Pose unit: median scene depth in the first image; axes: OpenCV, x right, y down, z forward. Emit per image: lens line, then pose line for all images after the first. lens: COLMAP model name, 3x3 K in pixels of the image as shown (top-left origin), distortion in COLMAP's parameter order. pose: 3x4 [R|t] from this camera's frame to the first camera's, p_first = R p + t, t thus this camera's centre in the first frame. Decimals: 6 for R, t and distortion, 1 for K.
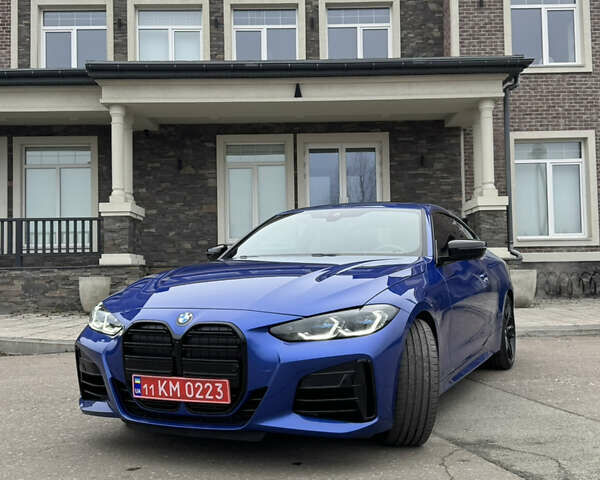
lens RADIAL K [[731.6, 0, 302.6], [0, 731.6, 234.2], [0, 0, 1]] dist [0.099511, 0.000000]
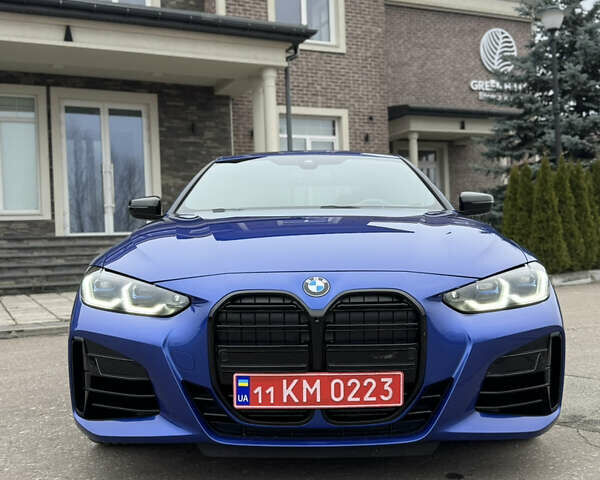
lens RADIAL K [[731.6, 0, 297.9], [0, 731.6, 236.8], [0, 0, 1]] dist [0.099511, 0.000000]
pose [[0.915345, -0.002380, 0.402664, -0.100416], [-0.009995, 0.999540, 0.028629, 0.011299], [-0.402547, -0.030230, 0.914900, 0.088083]]
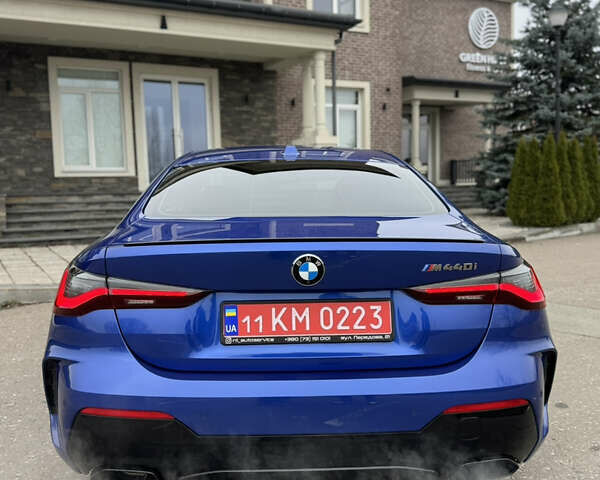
lens RADIAL K [[668.0, 0, 302.6], [0, 668.0, 234.4], [0, 0, 1]] dist [0.056090, 0.000000]
pose [[0.892297, -0.026726, 0.450657, -0.239026], [-0.024832, 0.993829, 0.108105, -0.008894], [-0.450765, -0.107653, 0.886127, 0.051675]]
